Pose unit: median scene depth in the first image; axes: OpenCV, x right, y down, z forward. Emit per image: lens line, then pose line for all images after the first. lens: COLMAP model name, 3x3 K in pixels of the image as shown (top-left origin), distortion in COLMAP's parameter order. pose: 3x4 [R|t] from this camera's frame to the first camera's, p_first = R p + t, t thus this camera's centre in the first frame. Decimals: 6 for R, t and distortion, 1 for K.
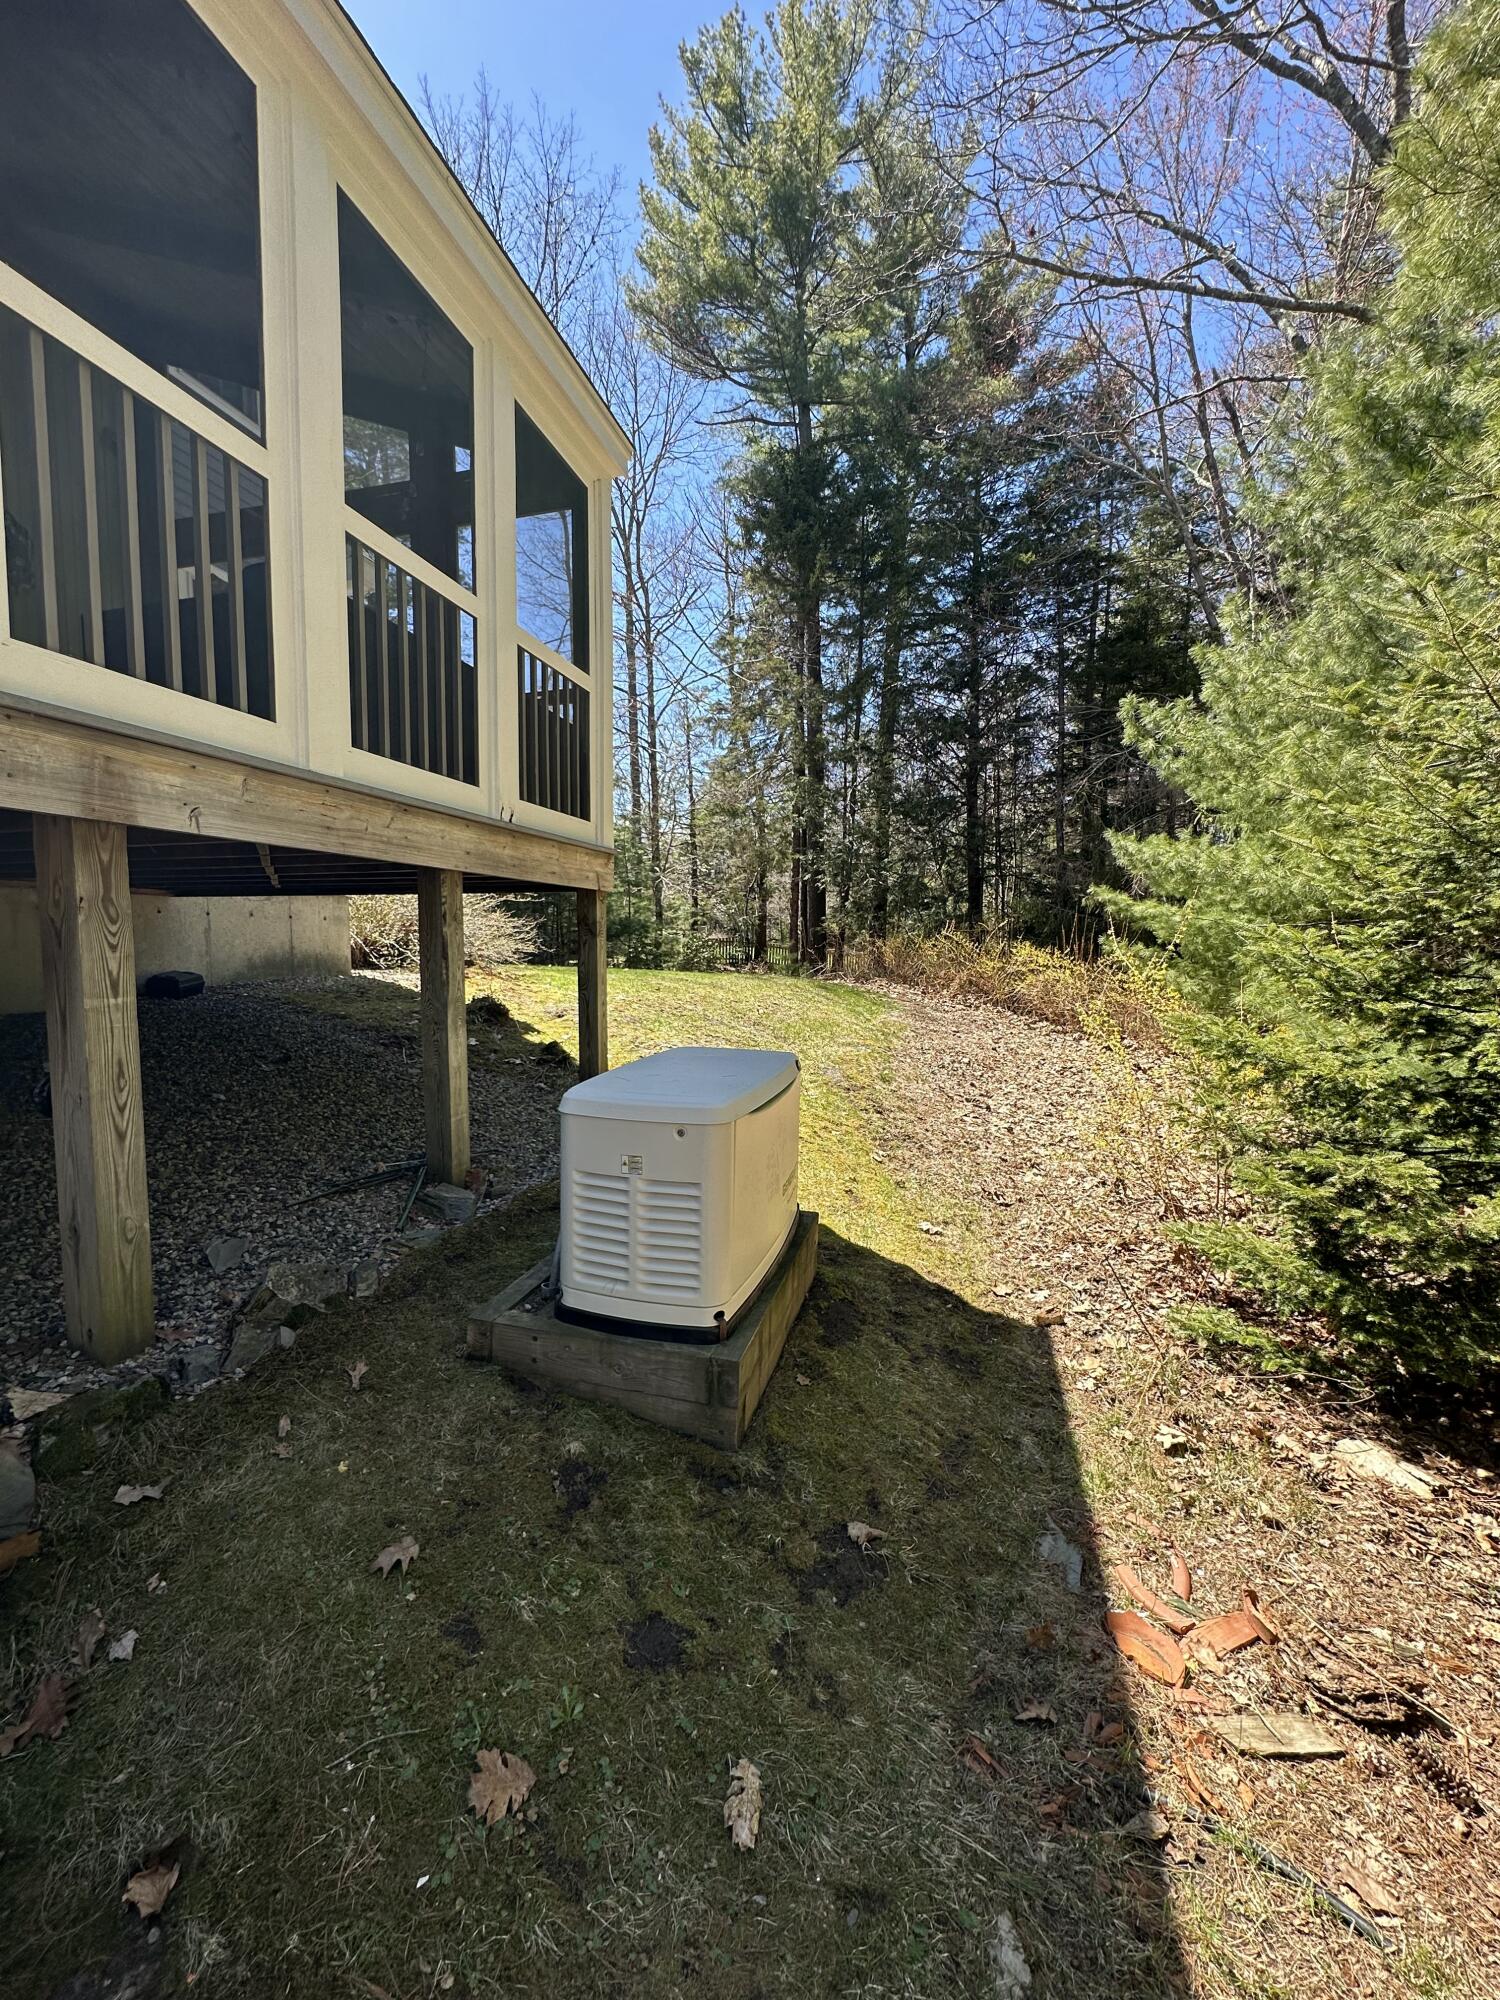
lens RADIAL K [[795.8, 0, 750.4], [0, 795.8, 1003.5], [0, 0, 1]] dist [-0.003313, 0.000741]
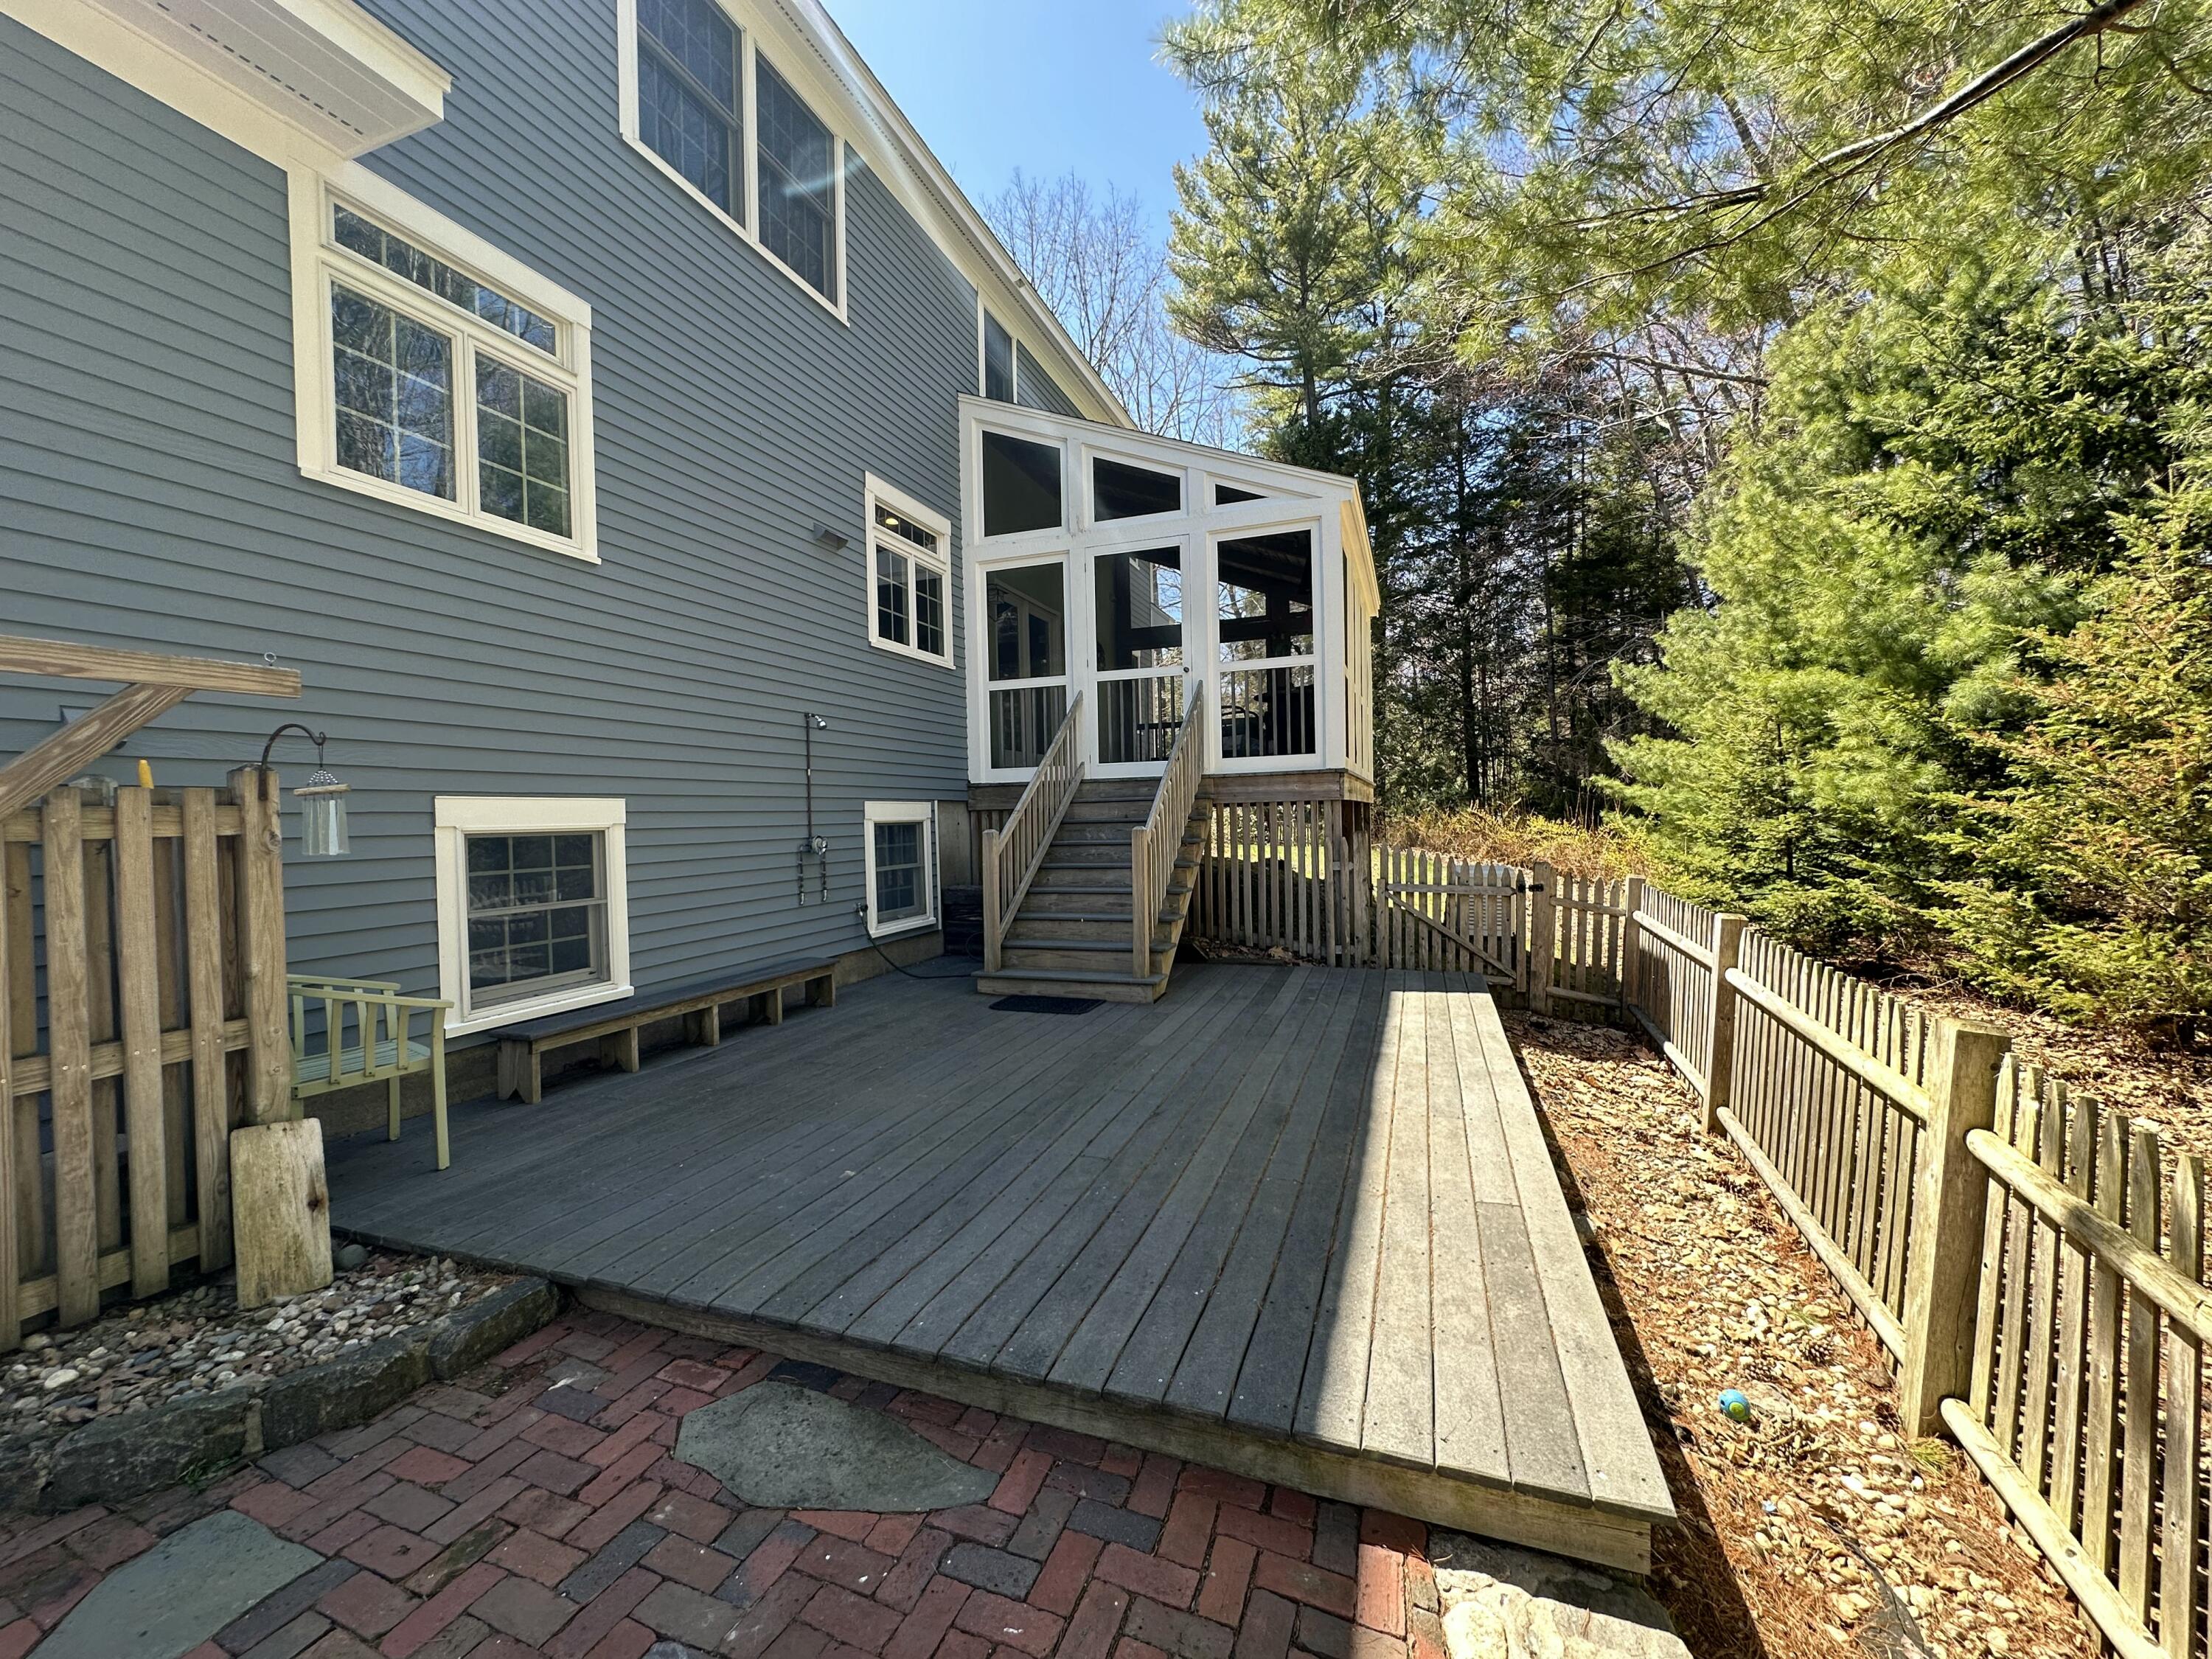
lens RADIAL K [[880.2, 0, 1107.3], [0, 880.2, 828.7], [0, 0, 1]] dist [-0.003313, 0.000741]
pose [[0.996314, -0.026717, -0.081520, -0.272119], [0.021199, 0.997472, -0.067823, 0.029346], [0.083126, 0.065845, 0.994361, -0.550813]]
